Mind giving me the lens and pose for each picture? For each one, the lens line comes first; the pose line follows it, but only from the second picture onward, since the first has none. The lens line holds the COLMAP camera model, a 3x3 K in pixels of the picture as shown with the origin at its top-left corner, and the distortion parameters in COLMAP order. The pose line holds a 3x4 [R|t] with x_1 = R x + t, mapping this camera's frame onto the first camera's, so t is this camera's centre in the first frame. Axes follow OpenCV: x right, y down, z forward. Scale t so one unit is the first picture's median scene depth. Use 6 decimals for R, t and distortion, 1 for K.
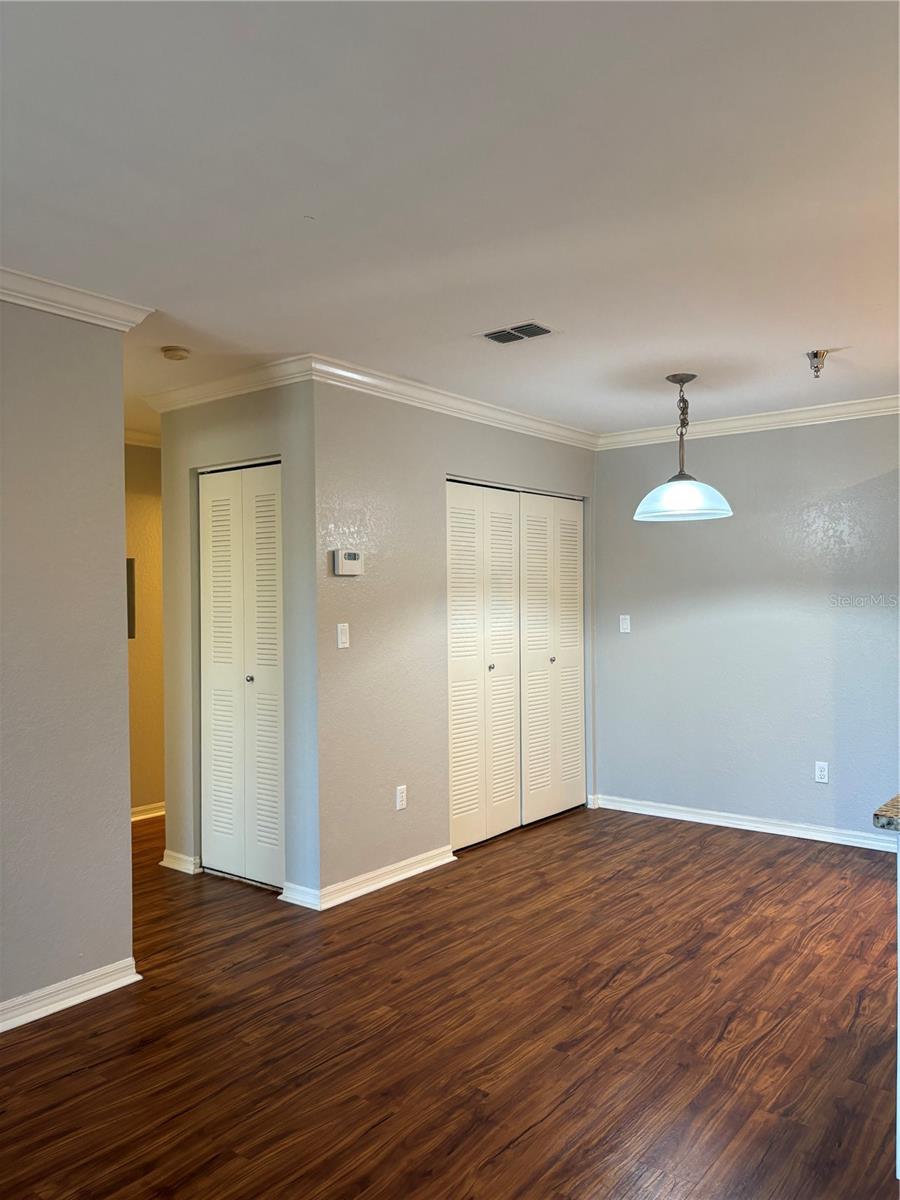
lens RADIAL K [[910.0, 0, 451.4], [0, 910.0, 607.6], [0, 0, 1]] dist [0.037872, -0.043066]
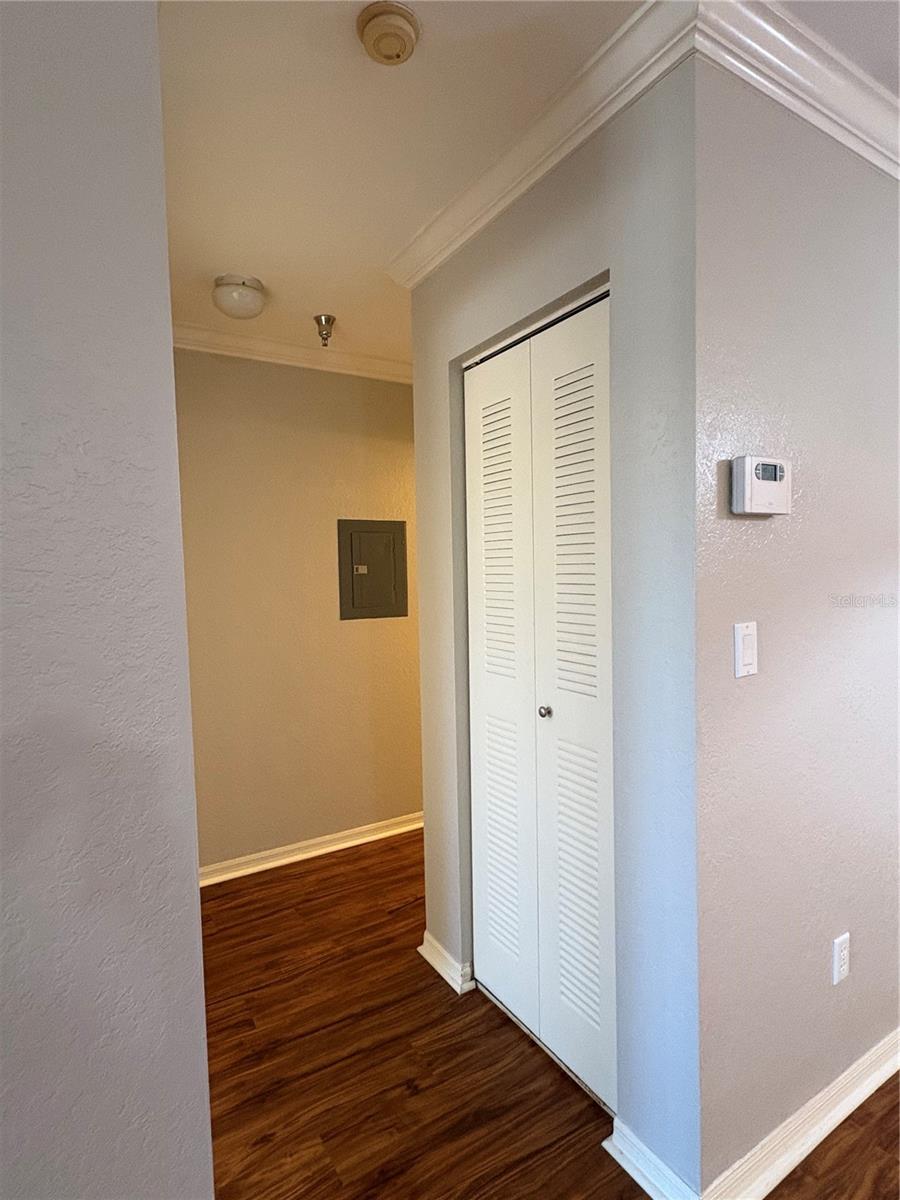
lens RADIAL K [[620.2, 0, 459.0], [0, 620.2, 600.8], [0, 0, 1]] dist [0.001241, 0.000458]
pose [[0.939576, 0.007274, -0.342262, -0.149308], [0.010931, 0.998627, 0.051232, -0.010715], [0.342165, -0.051878, 0.938207, 0.665996]]
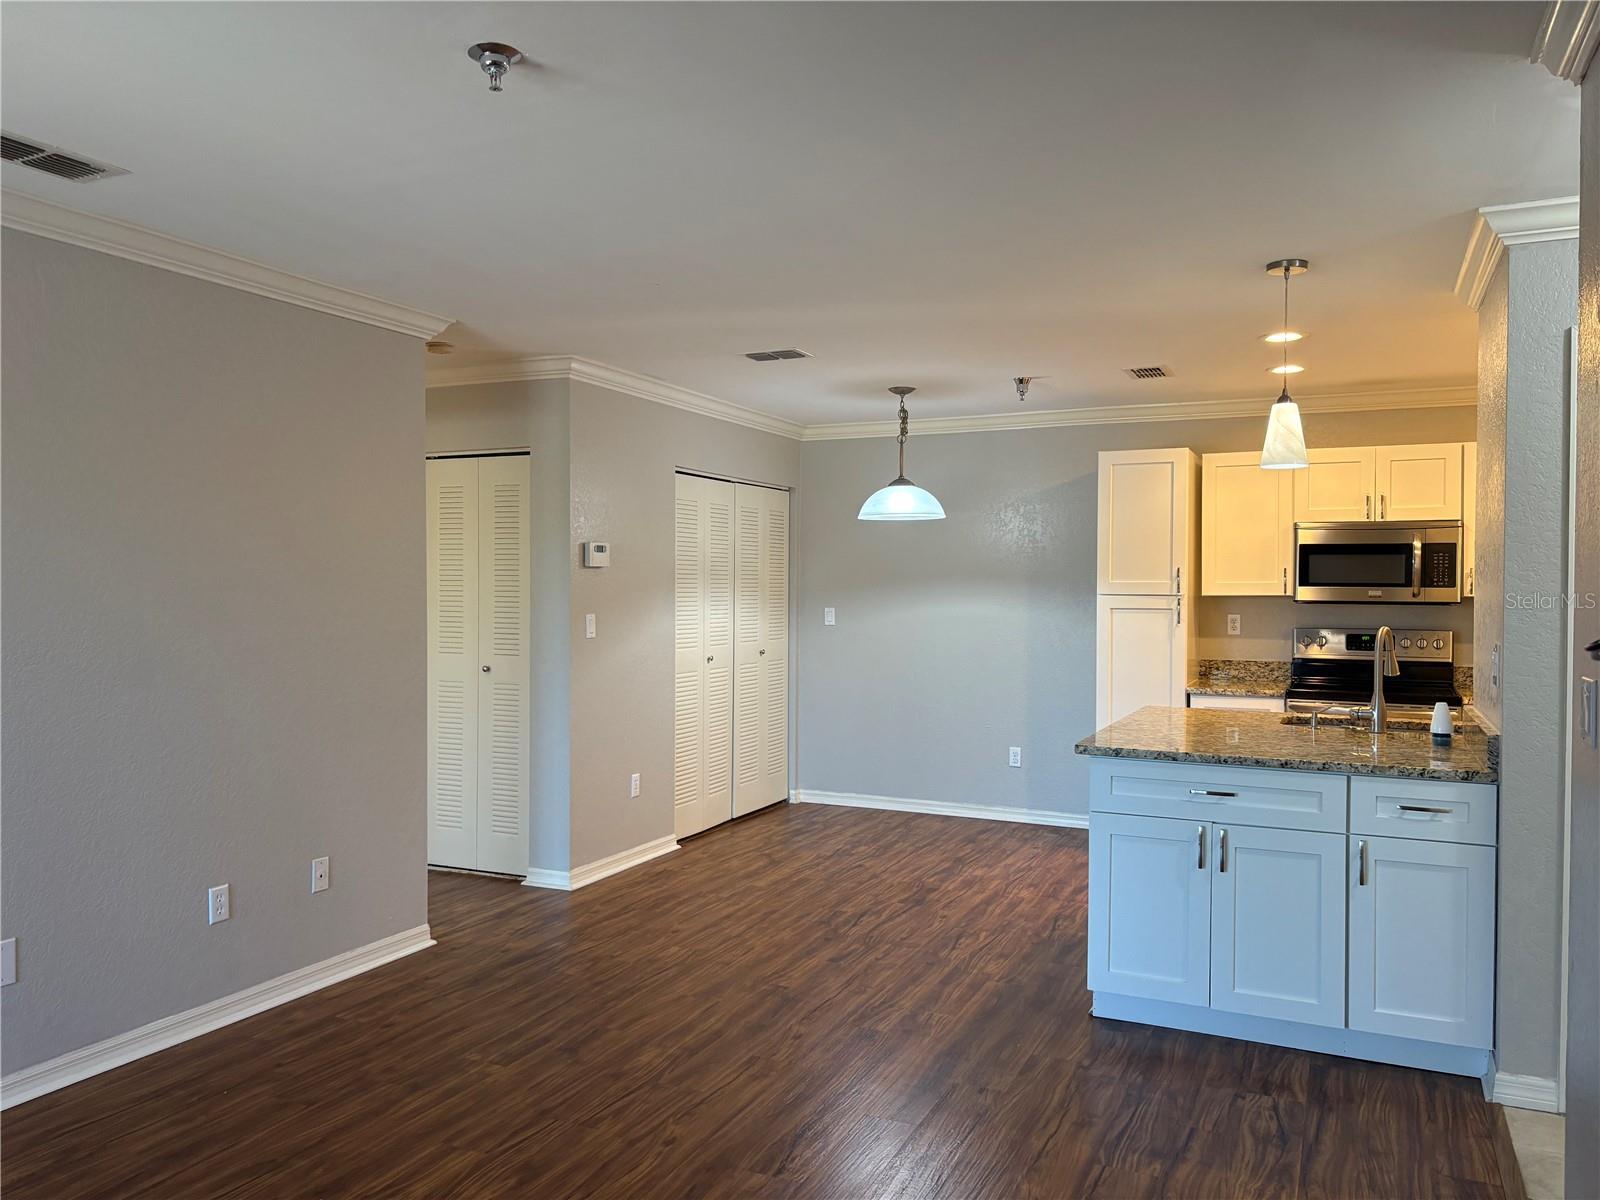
lens RADIAL K [[1213.3, 0, 796.2], [0, 1213.3, 594.9], [0, 0, 1]] dist [0.037872, -0.043066]
pose [[0.973485, 0.011072, 0.228482, -0.208665], [-0.011180, 0.999937, -0.000819, -0.005675], [-0.228477, -0.001757, 0.973548, -0.393222]]
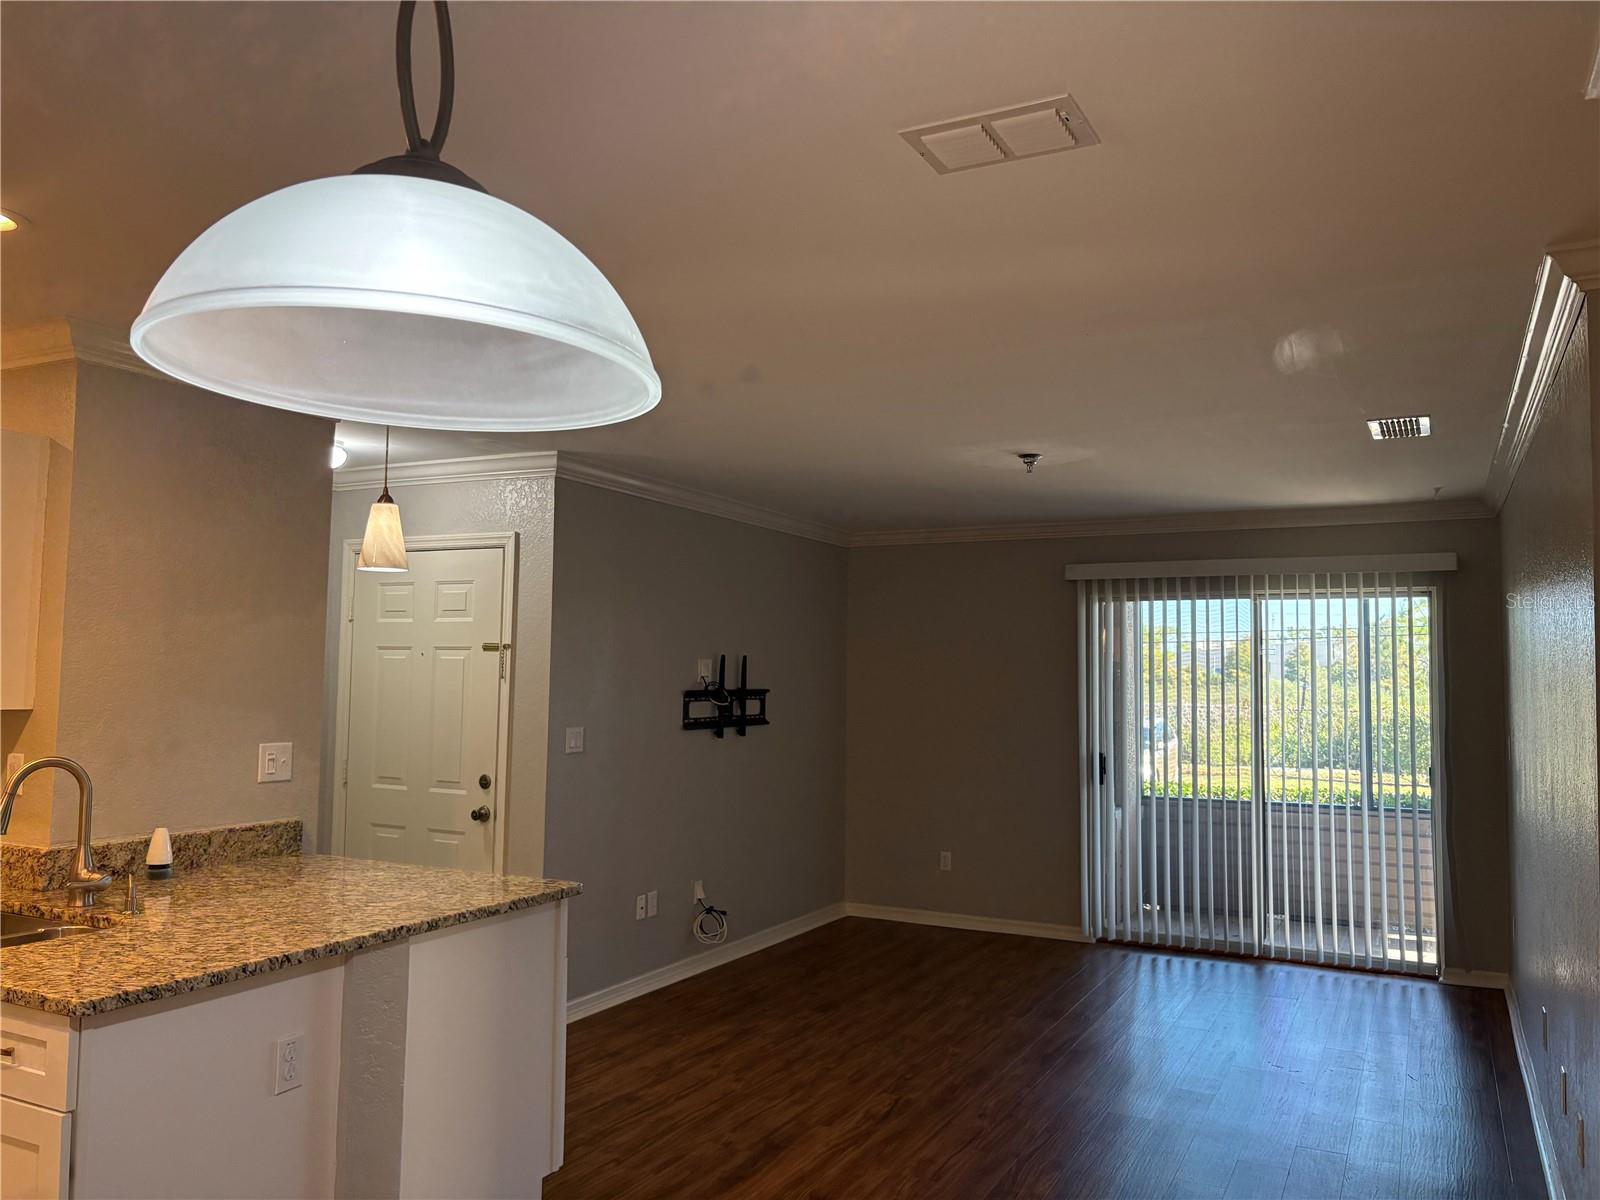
lens RADIAL K [[1213.3, 0, 804.3], [0, 1213.3, 591.4], [0, 0, 1]] dist [0.037872, -0.043066]
pose [[-0.982768, -0.017783, -0.183984, 0.231324], [-0.007029, 0.998237, -0.058937, -0.043791], [0.184708, -0.056629, -0.981161, 1.350088]]
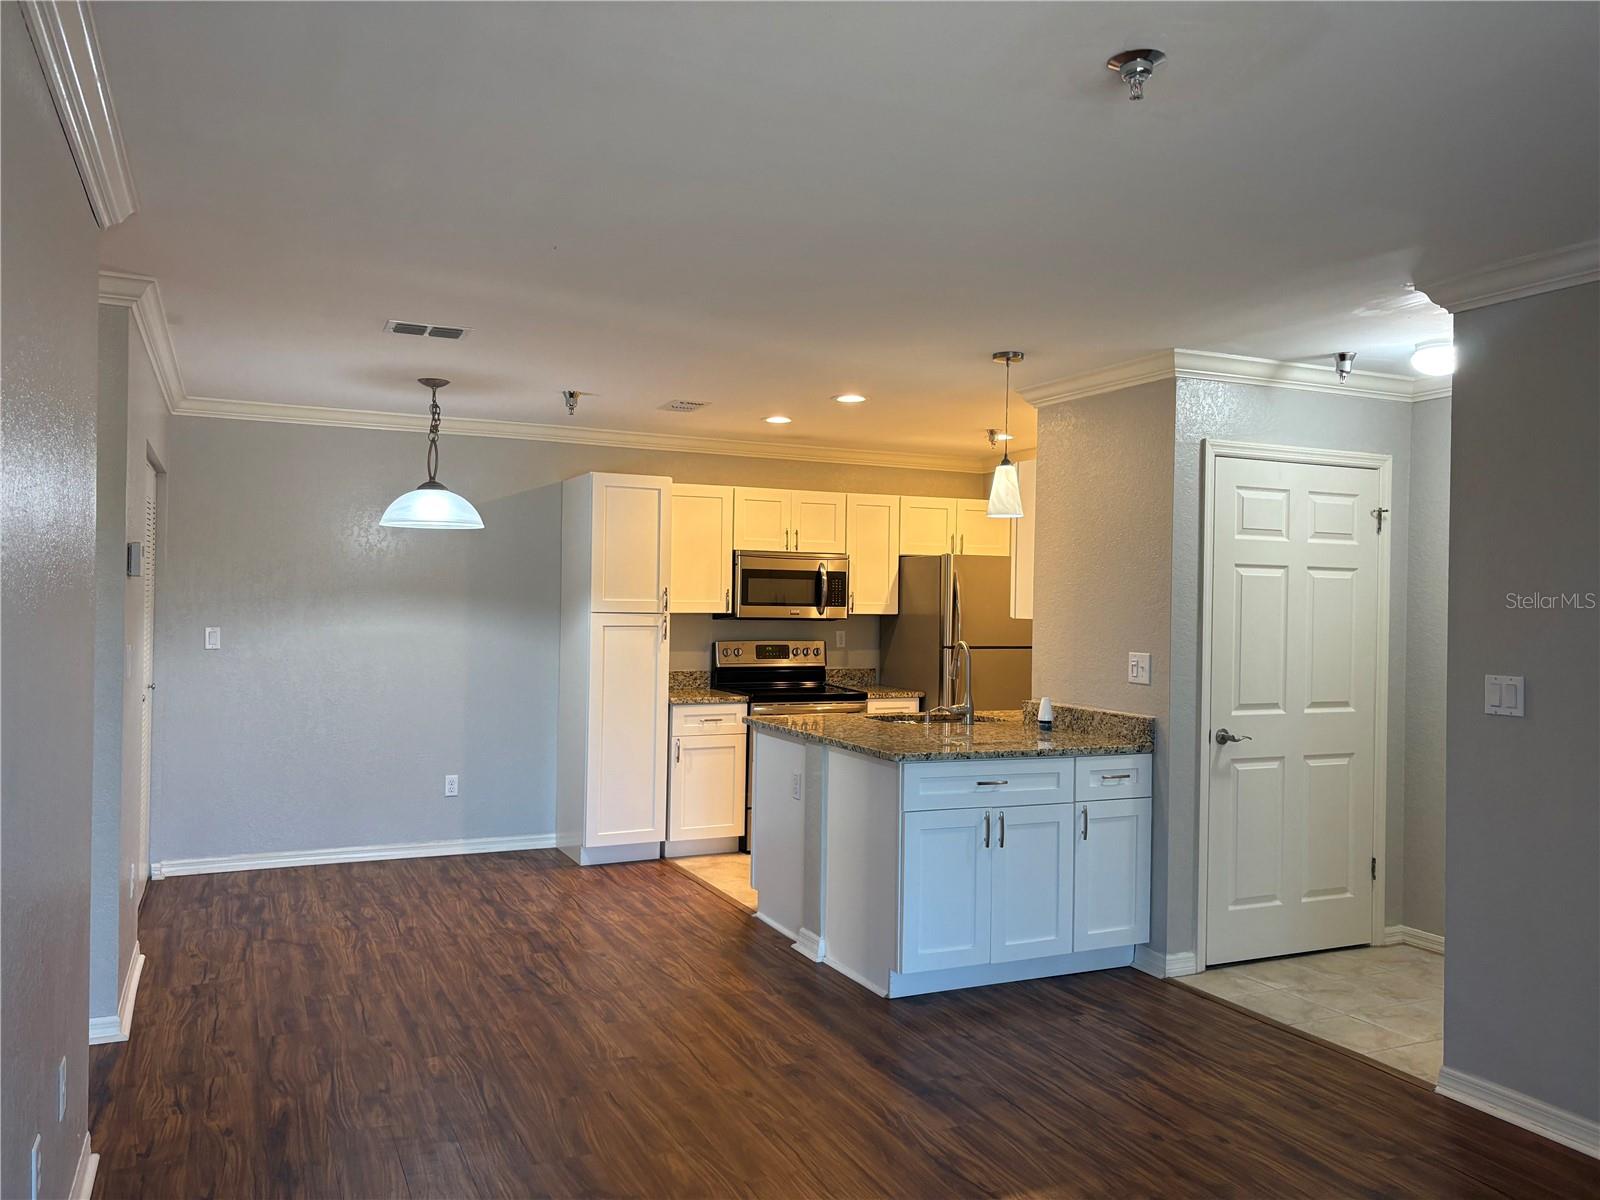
lens RADIAL K [[1213.3, 0, 804.0], [0, 1213.3, 586.3], [0, 0, 1]] dist [0.037872, -0.043066]
pose [[0.449577, 0.025640, 0.892873, -0.758874], [-0.011676, 0.999671, -0.022828, -0.012714], [-0.893165, -0.000162, 0.449729, 0.080398]]
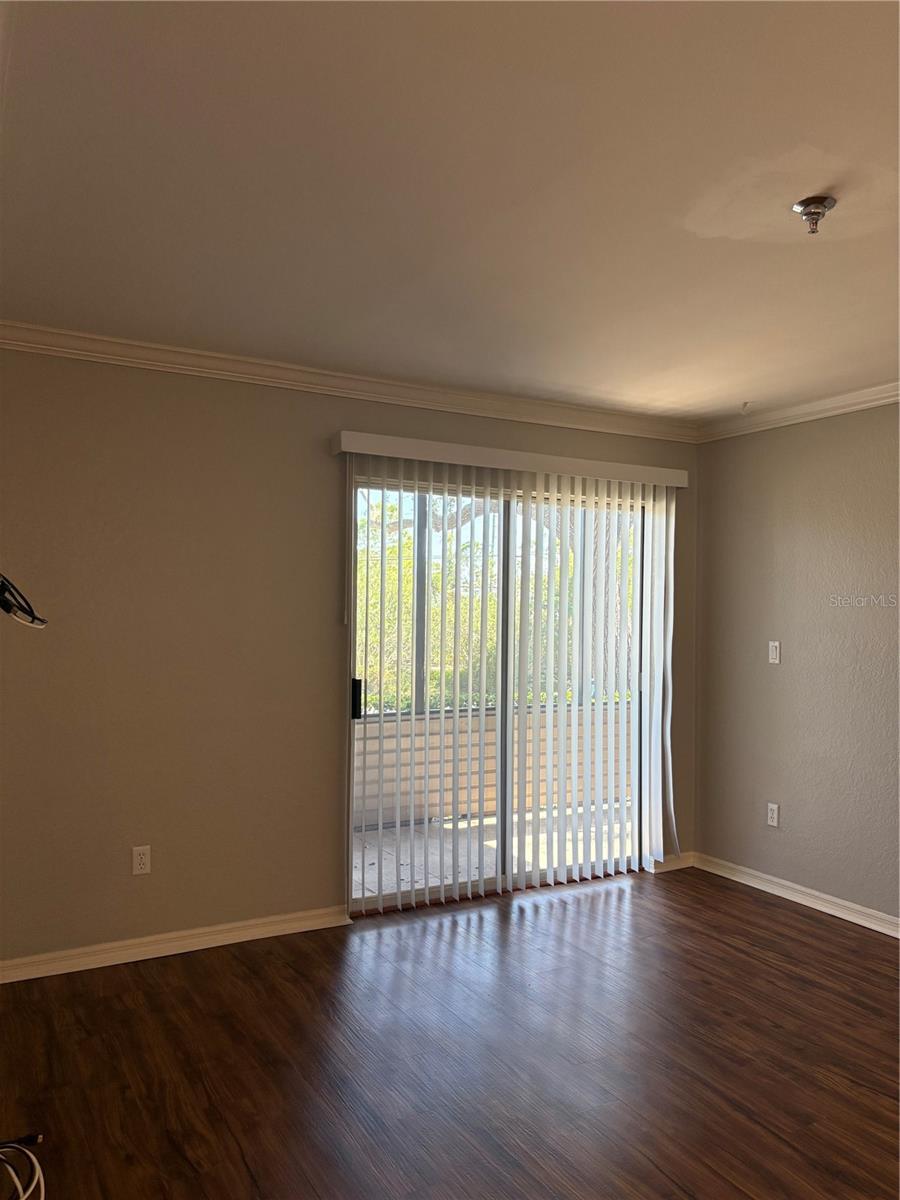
lens RADIAL K [[910.0, 0, 442.6], [0, 910.0, 594.9], [0, 0, 1]] dist [0.037872, -0.043066]
pose [[-0.396938, -0.014292, -0.917734, 0.384307], [-0.019587, 0.999783, -0.007097, -0.007786], [0.917636, 0.015159, -0.397132, 0.215554]]
